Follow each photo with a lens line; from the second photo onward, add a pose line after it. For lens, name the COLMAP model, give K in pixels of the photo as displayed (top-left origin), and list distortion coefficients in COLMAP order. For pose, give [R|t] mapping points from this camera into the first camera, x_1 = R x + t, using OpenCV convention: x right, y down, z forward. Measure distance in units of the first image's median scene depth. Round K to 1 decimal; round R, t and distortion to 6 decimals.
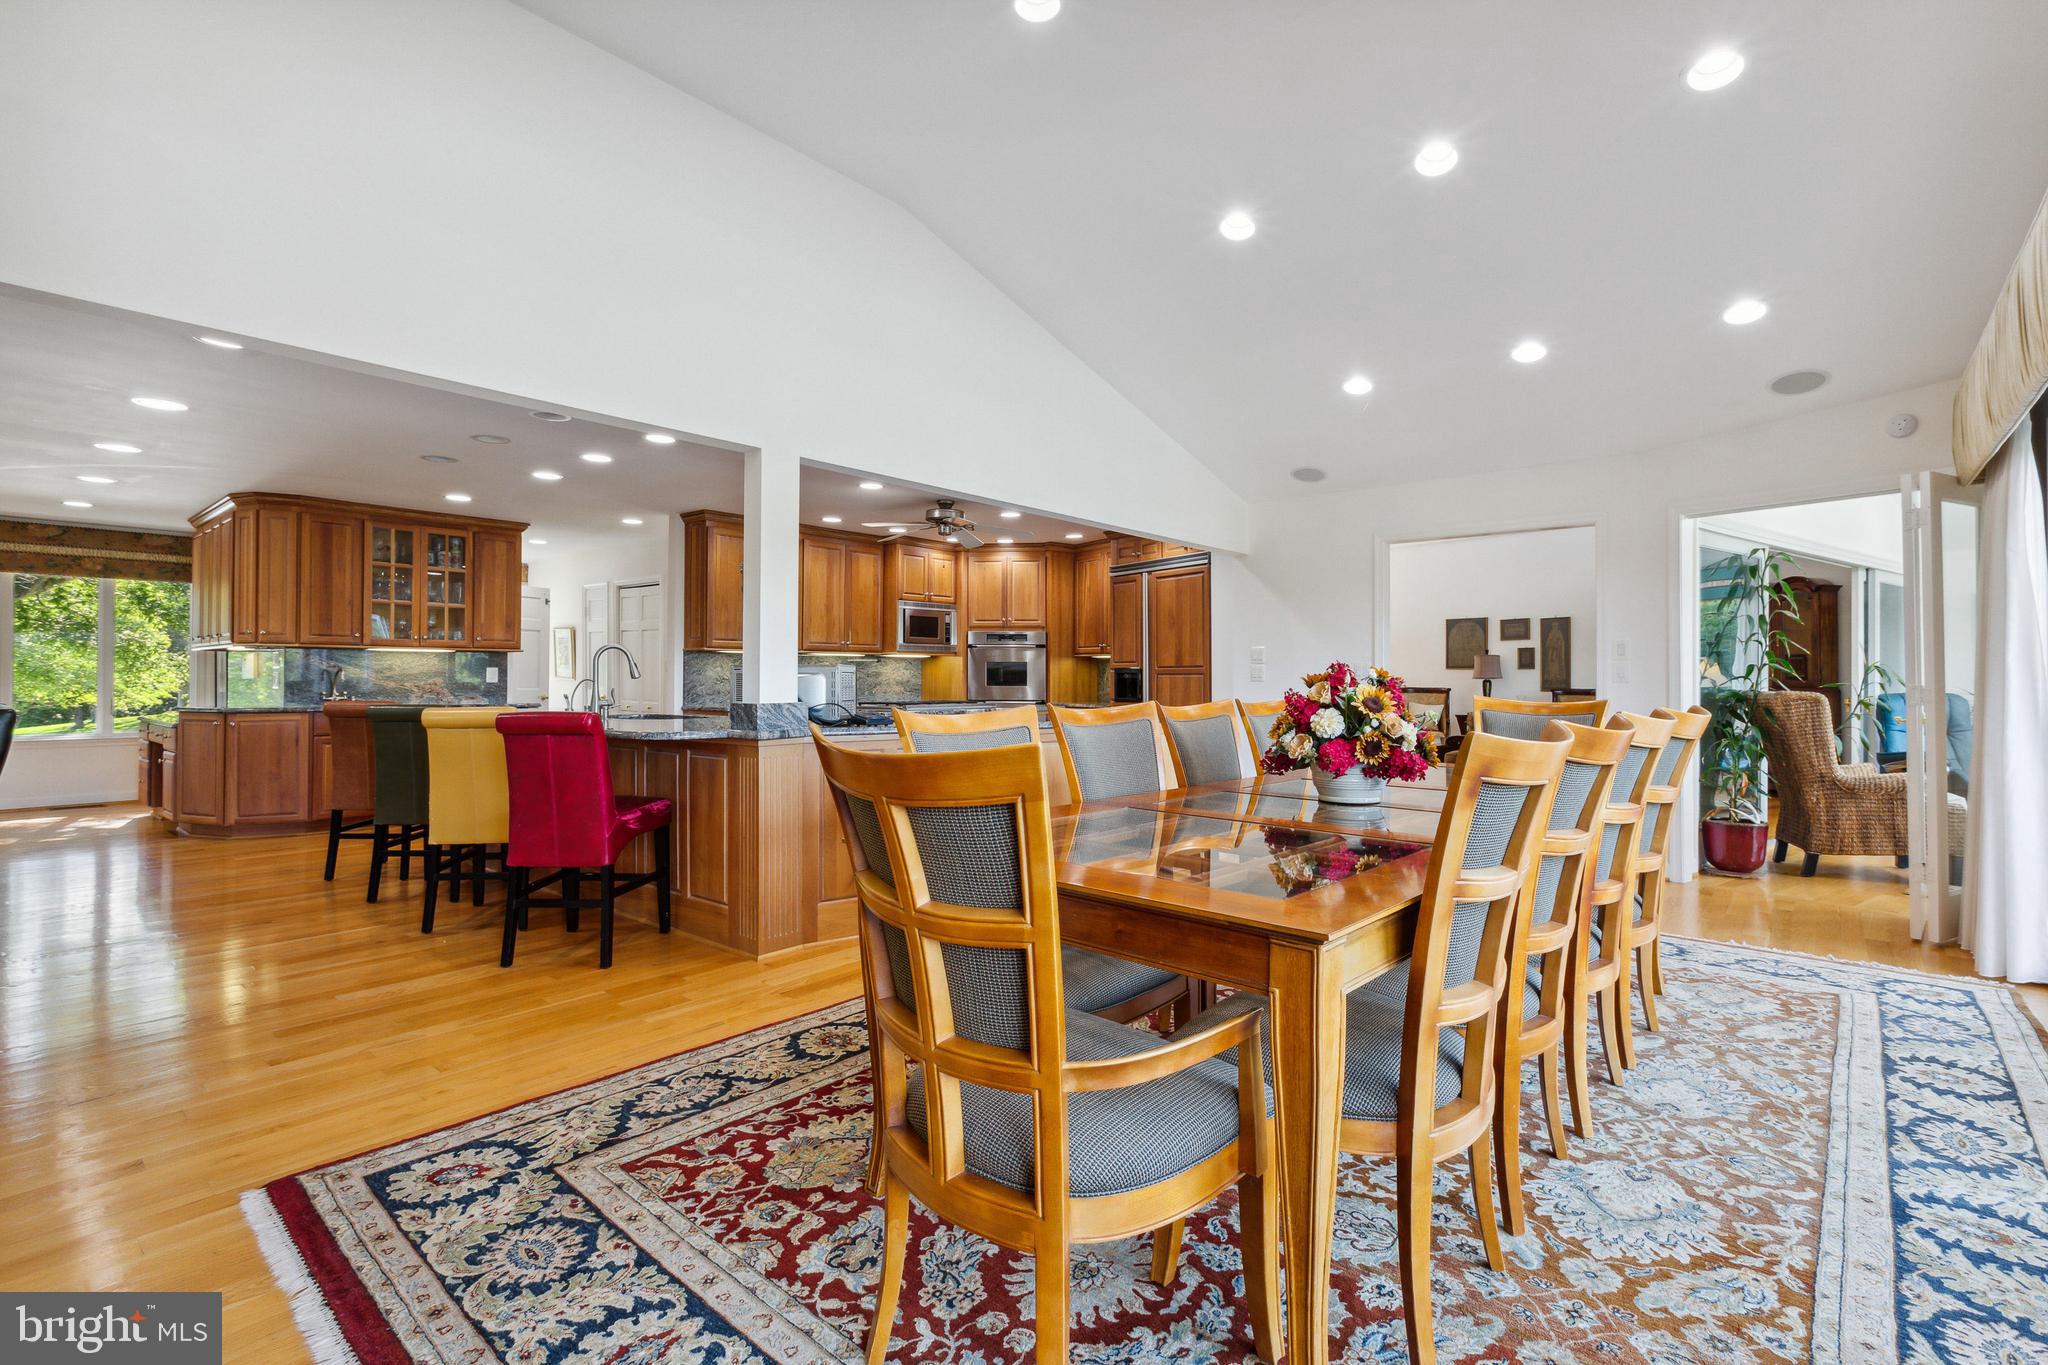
lens RADIAL K [[937.5, 0, 1020.3], [0, 937.5, 680.7], [0, 0, 1]] dist [-0.000647, 0.002092]
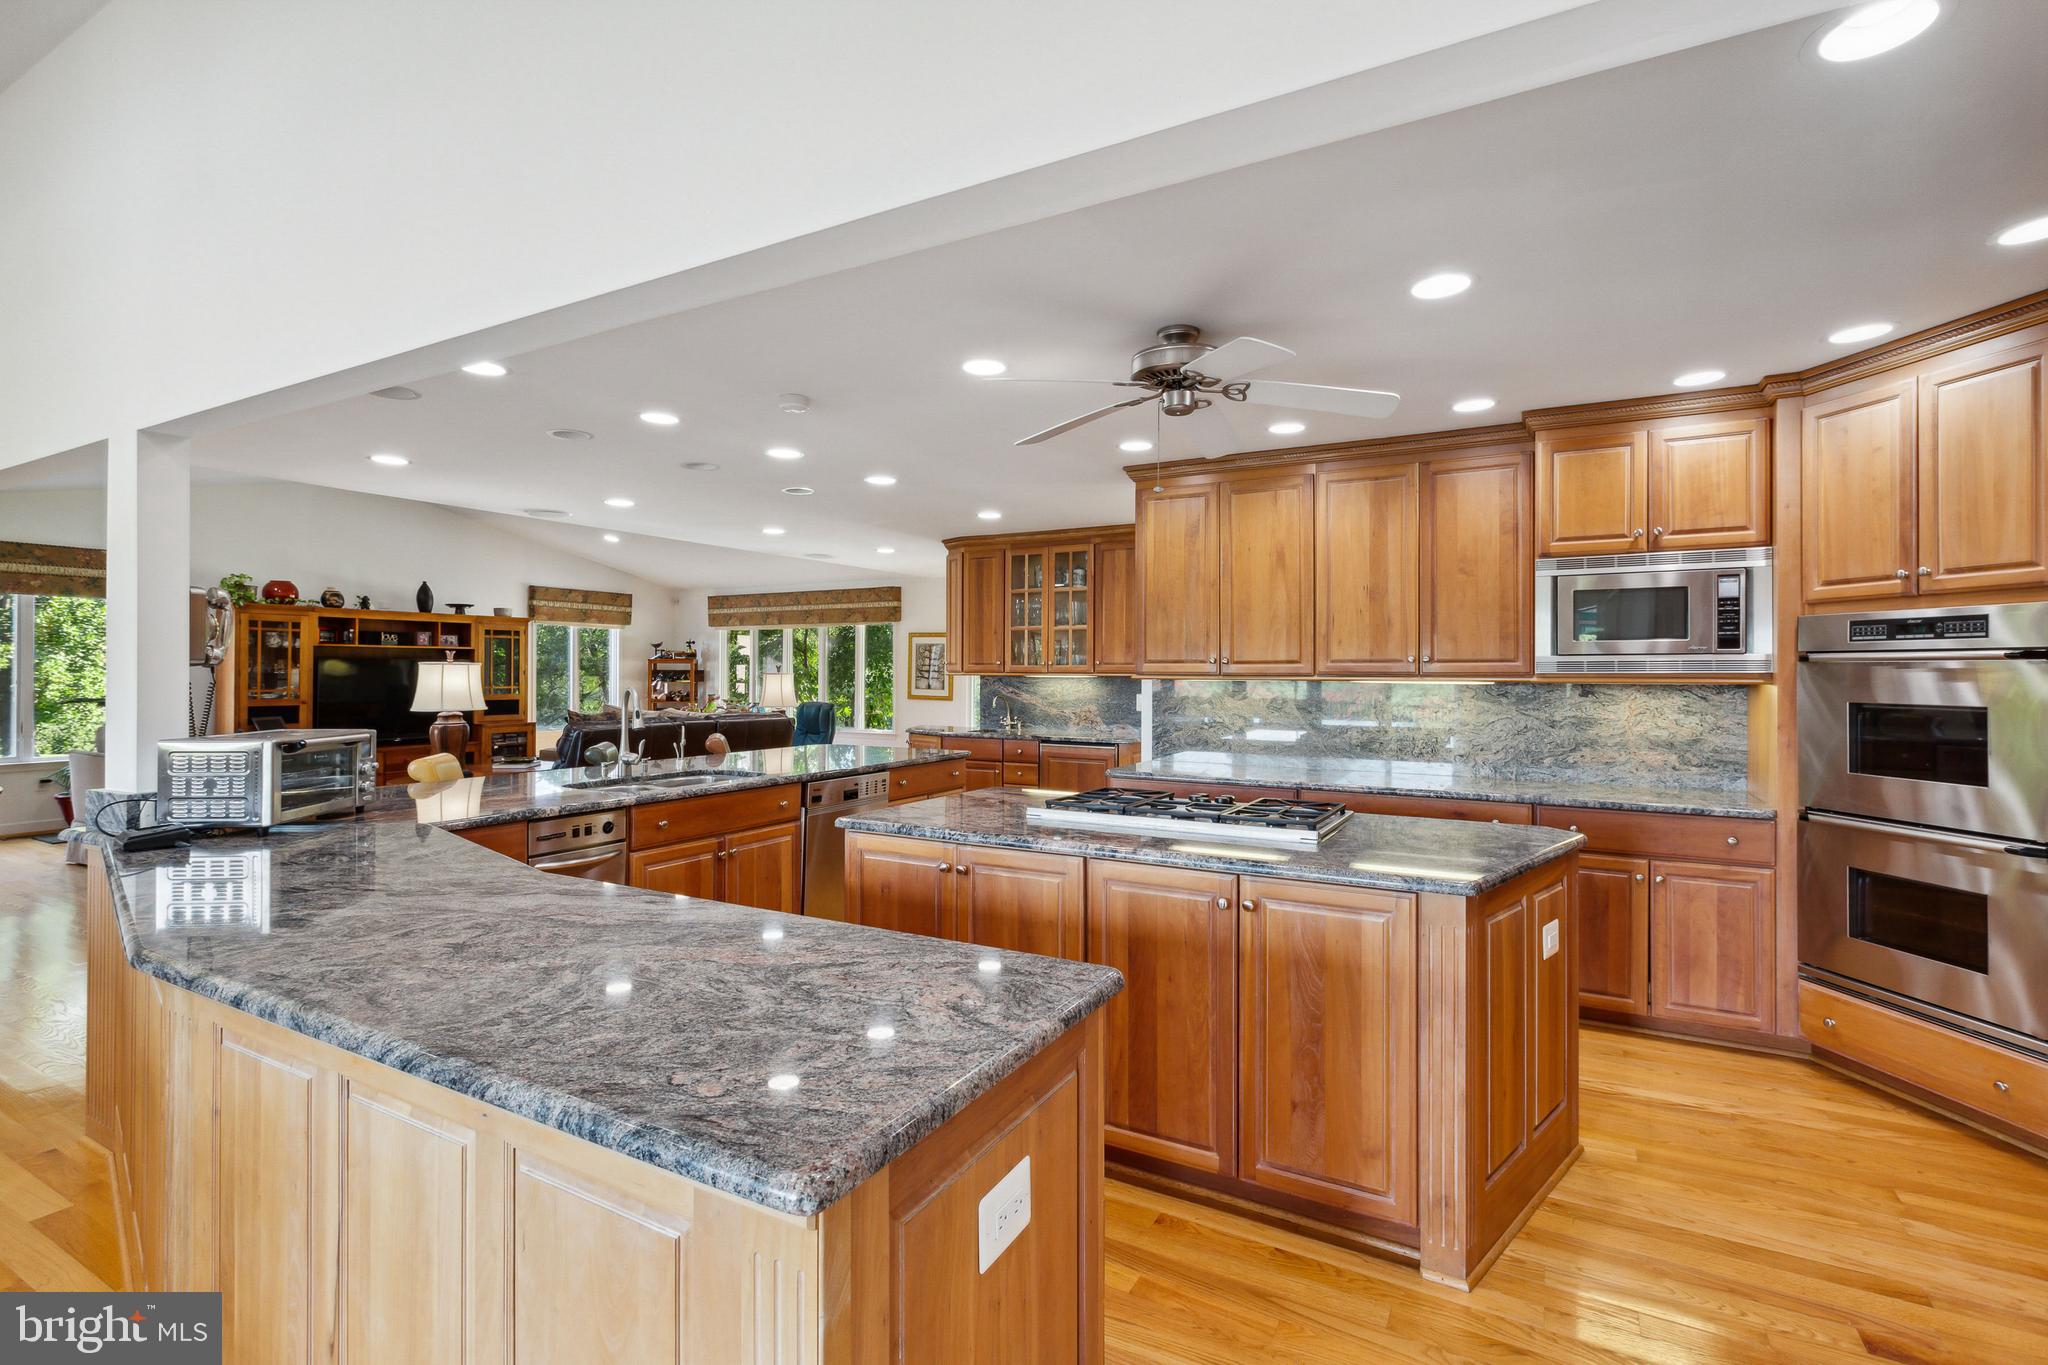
lens RADIAL K [[937.5, 0, 1041.4], [0, 937.5, 675.8], [0, 0, 1]] dist [-0.000647, 0.002092]
pose [[0.204717, 0.004211, -0.978812, 0.293335], [-0.004898, 0.999983, 0.003278, -0.035567], [0.978809, 0.004123, 0.204734, 0.780533]]
